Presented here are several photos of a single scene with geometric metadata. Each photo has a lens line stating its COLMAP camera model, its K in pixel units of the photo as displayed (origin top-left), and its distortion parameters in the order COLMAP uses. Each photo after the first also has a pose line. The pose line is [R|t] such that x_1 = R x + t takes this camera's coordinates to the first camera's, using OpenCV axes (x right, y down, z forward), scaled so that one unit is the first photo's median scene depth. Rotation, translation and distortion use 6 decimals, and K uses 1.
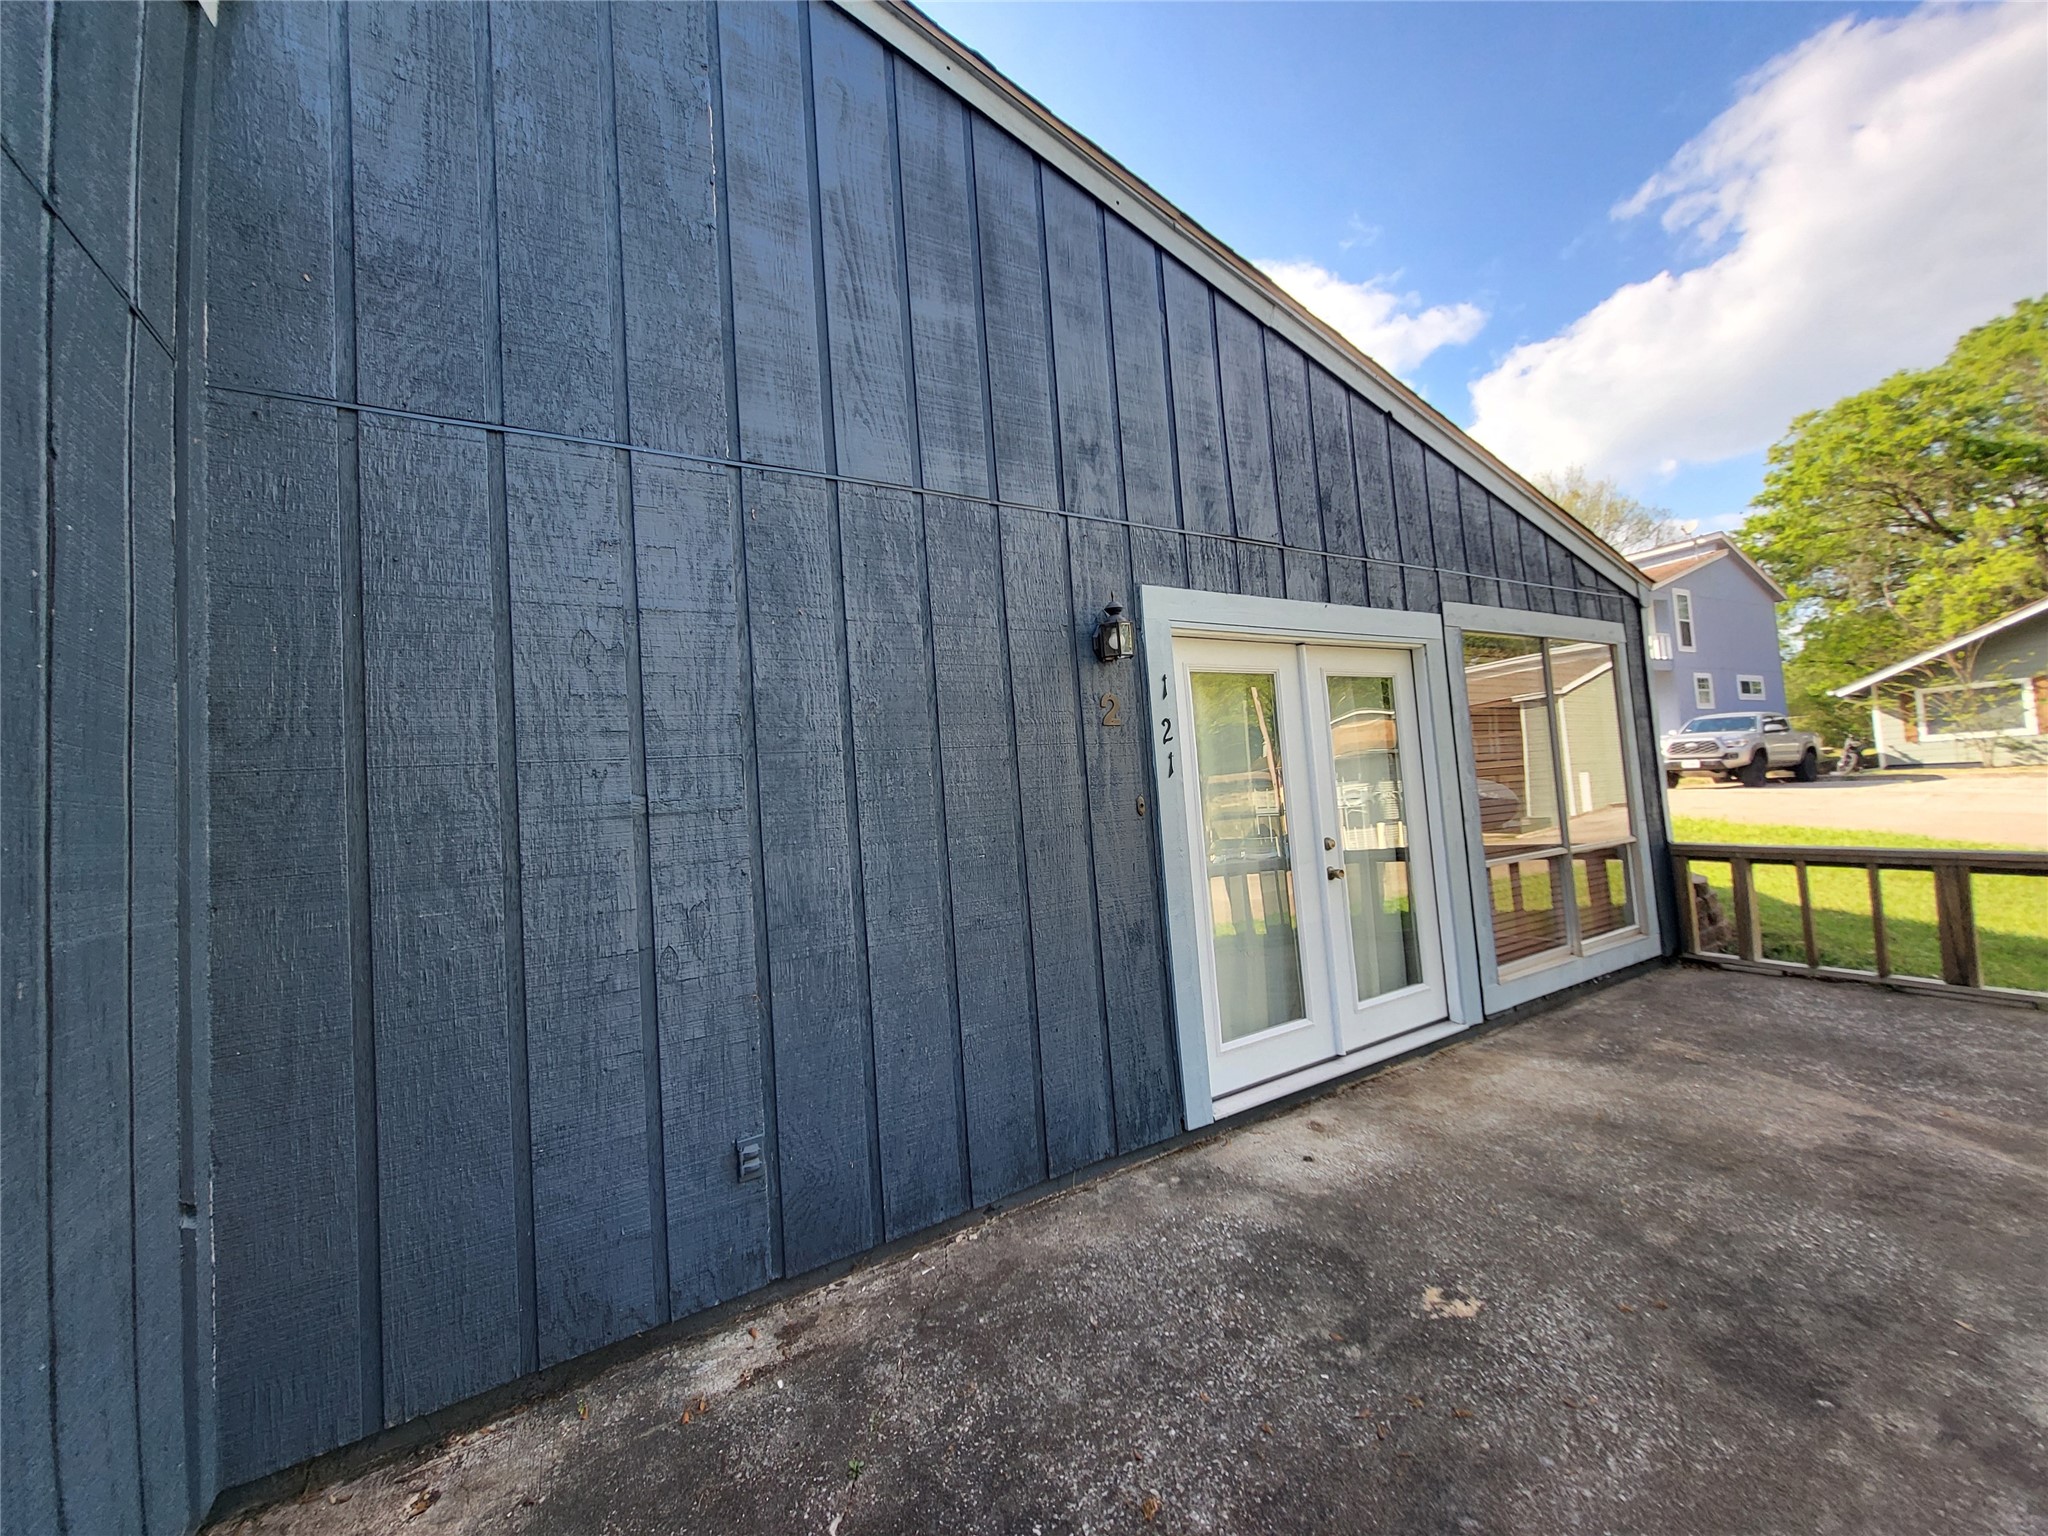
lens RADIAL K [[812.3, 0, 1040.3], [0, 812.3, 750.3], [0, 0, 1]] dist [0.004037, -0.001341]
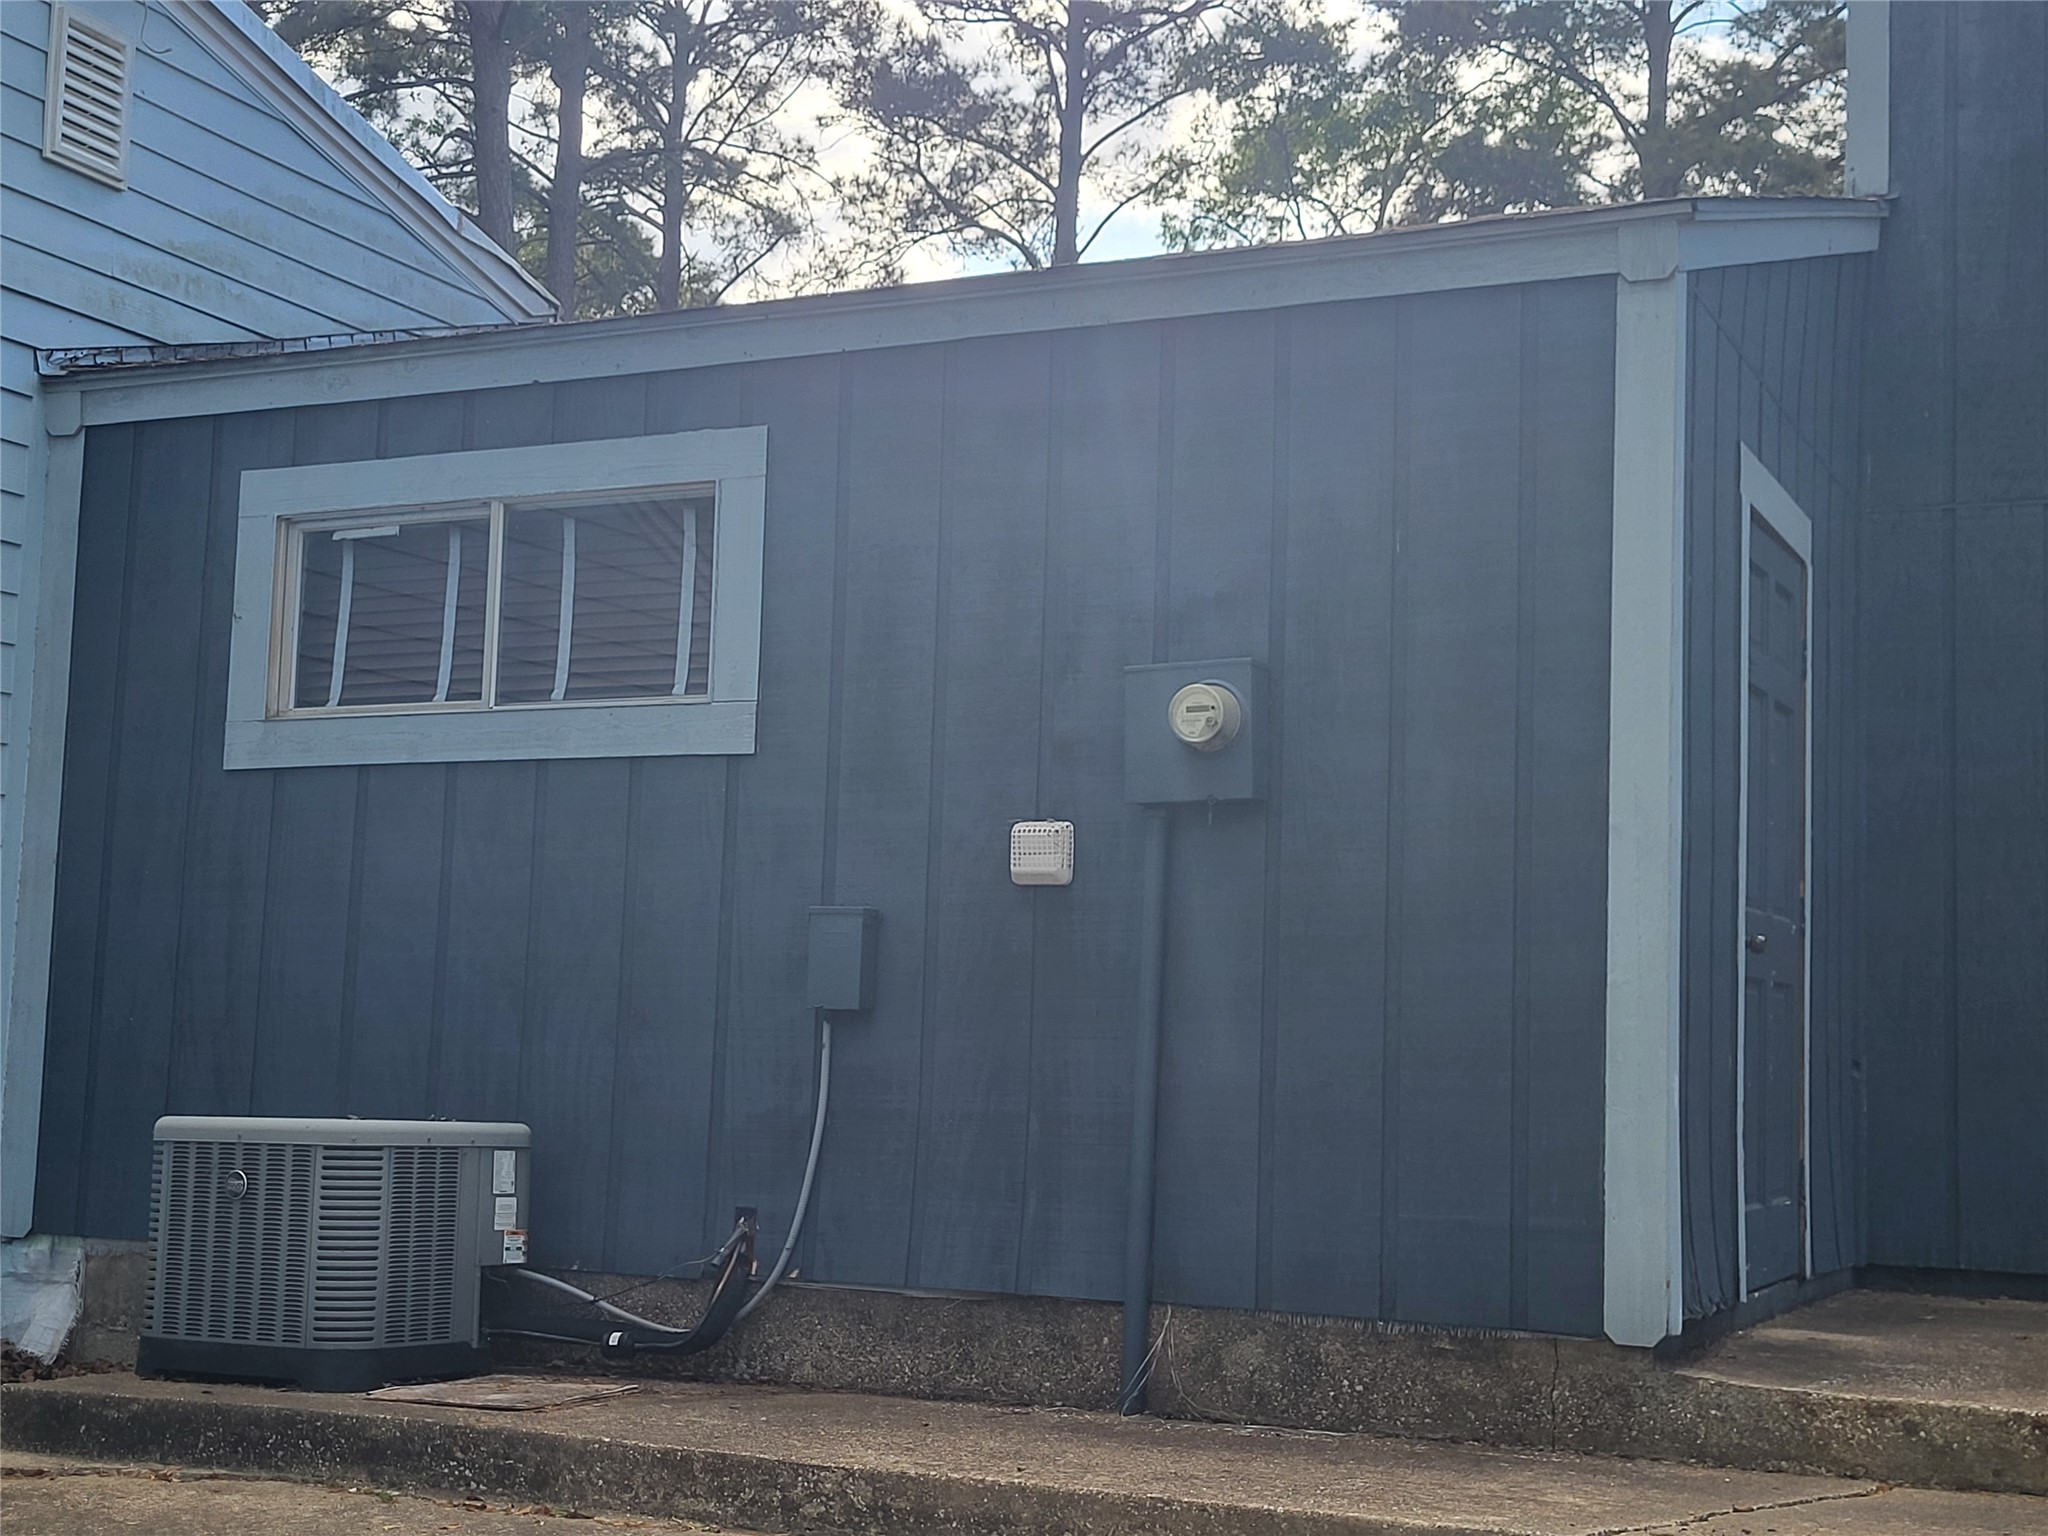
lens RADIAL K [[2766.8, 0, 981.8], [0, 2766.8, 739.3], [0, 0, 1]] dist [0.033750, 0.000000]
pose [[0.534405, -0.003707, -0.845221, 1.297904], [-0.025851, 0.999451, -0.020728, 0.052552], [0.844833, 0.032927, 0.534016, -1.665570]]
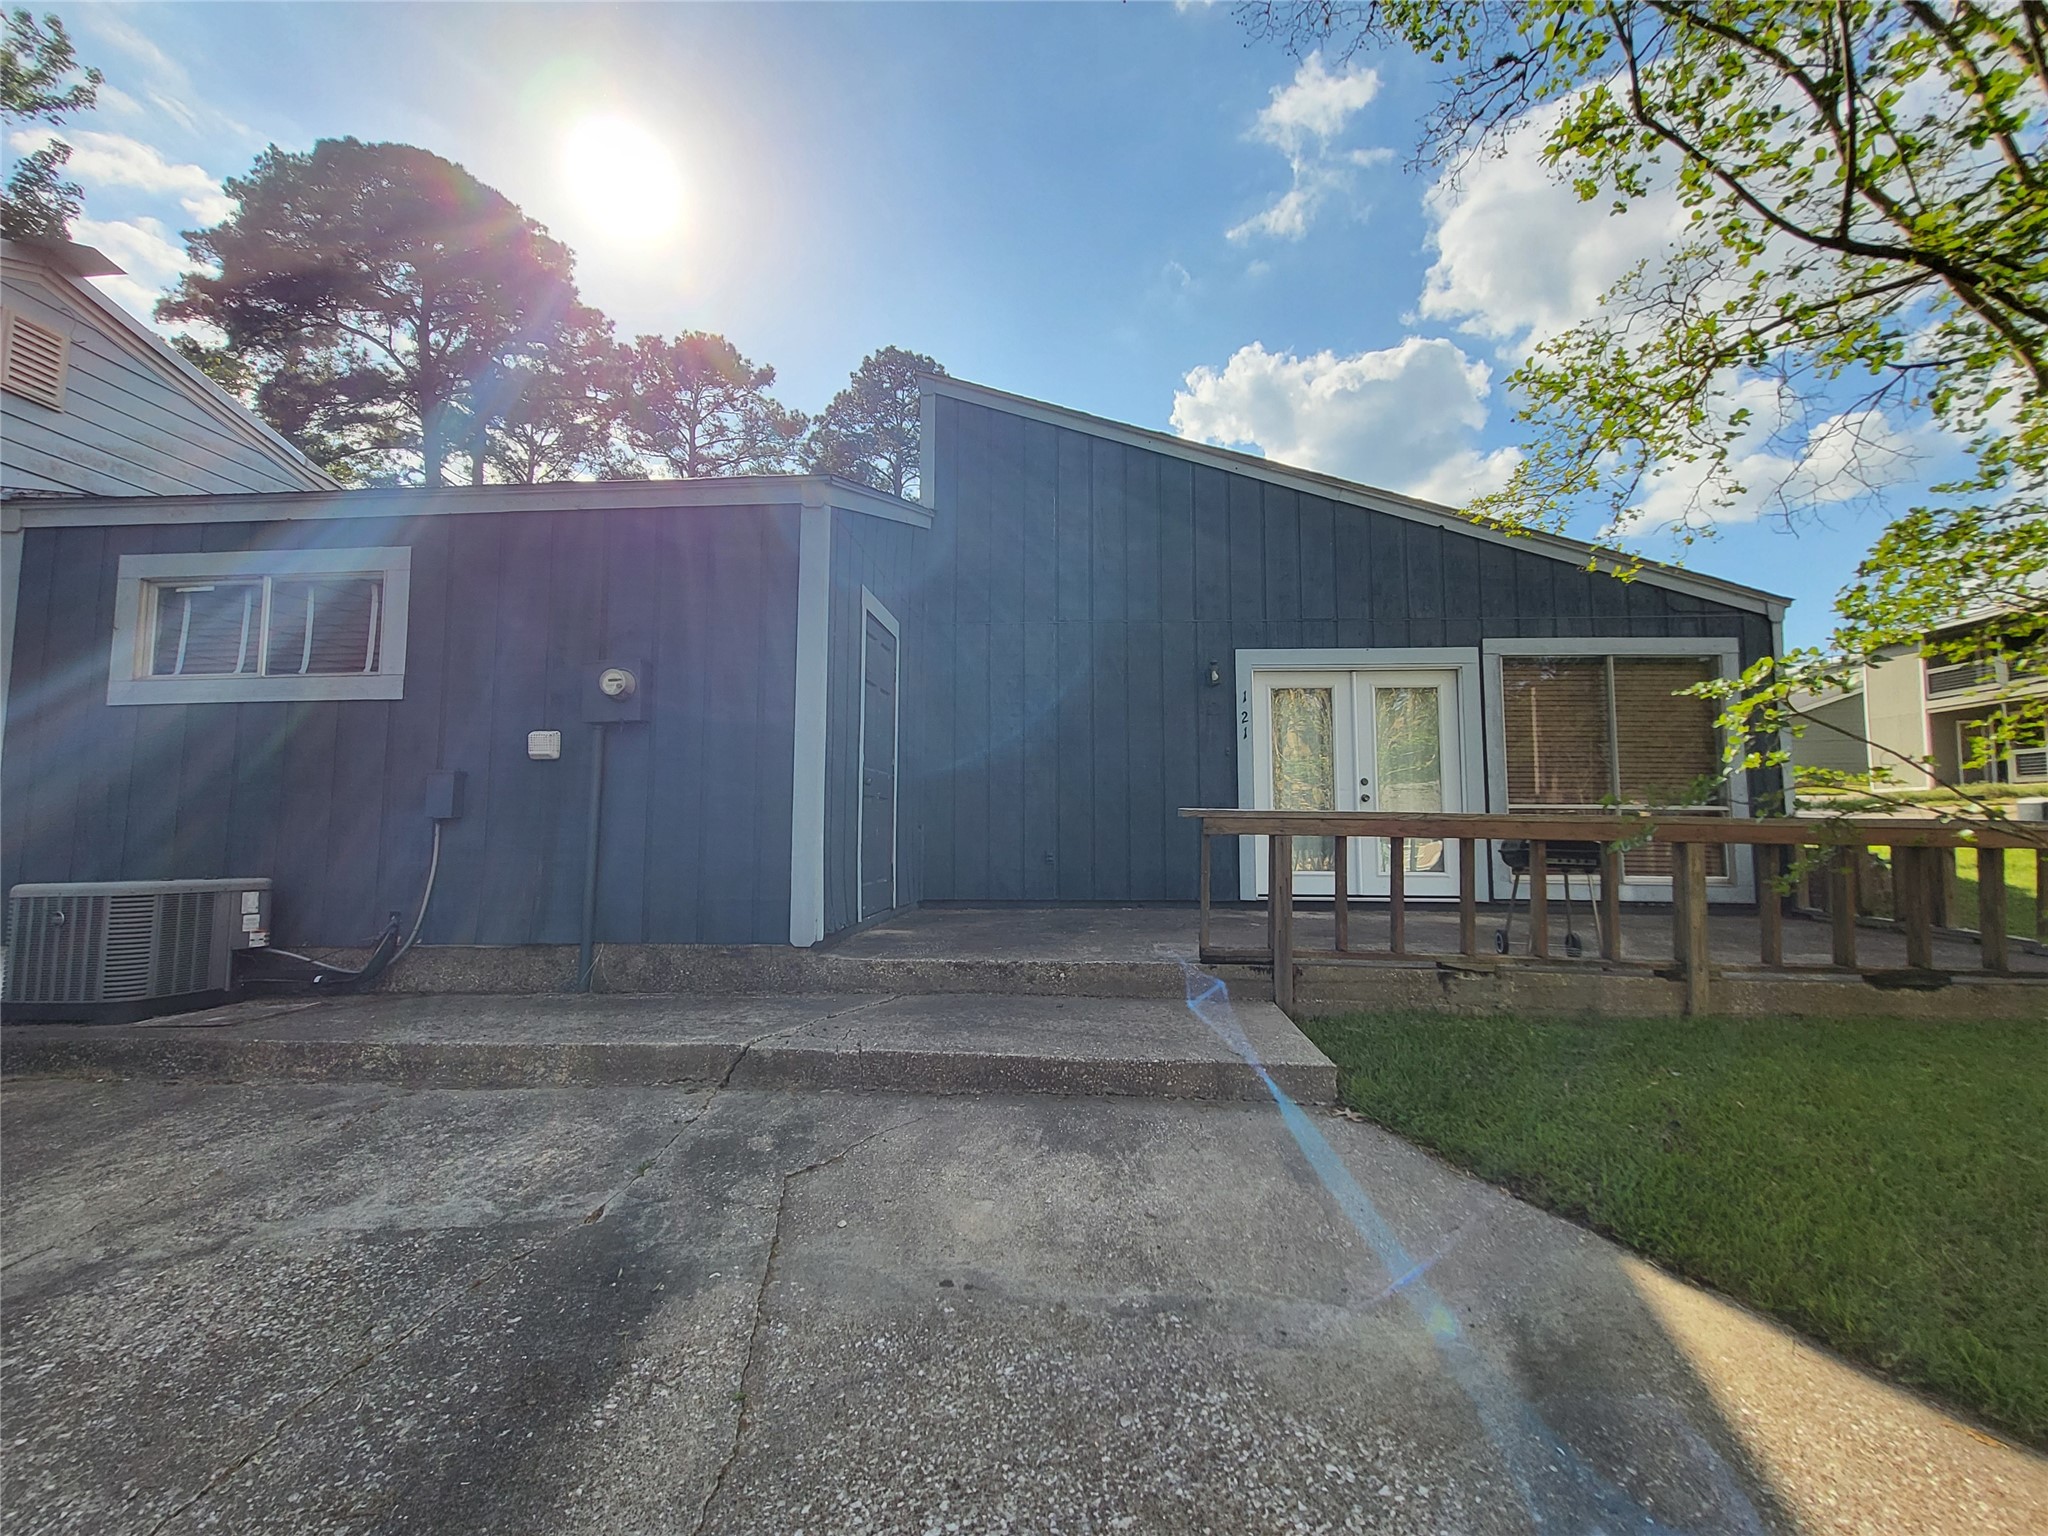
lens RADIAL K [[897.2, 0, 1042.4], [0, 897.2, 753.3], [0, 0, 1]] dist [0.005348, -0.002174]
pose [[0.814778, 0.023437, -0.579299, 1.106431], [-0.027511, 0.999620, 0.001747, 0.082712], [0.579120, 0.014513, 0.815113, -1.246534]]
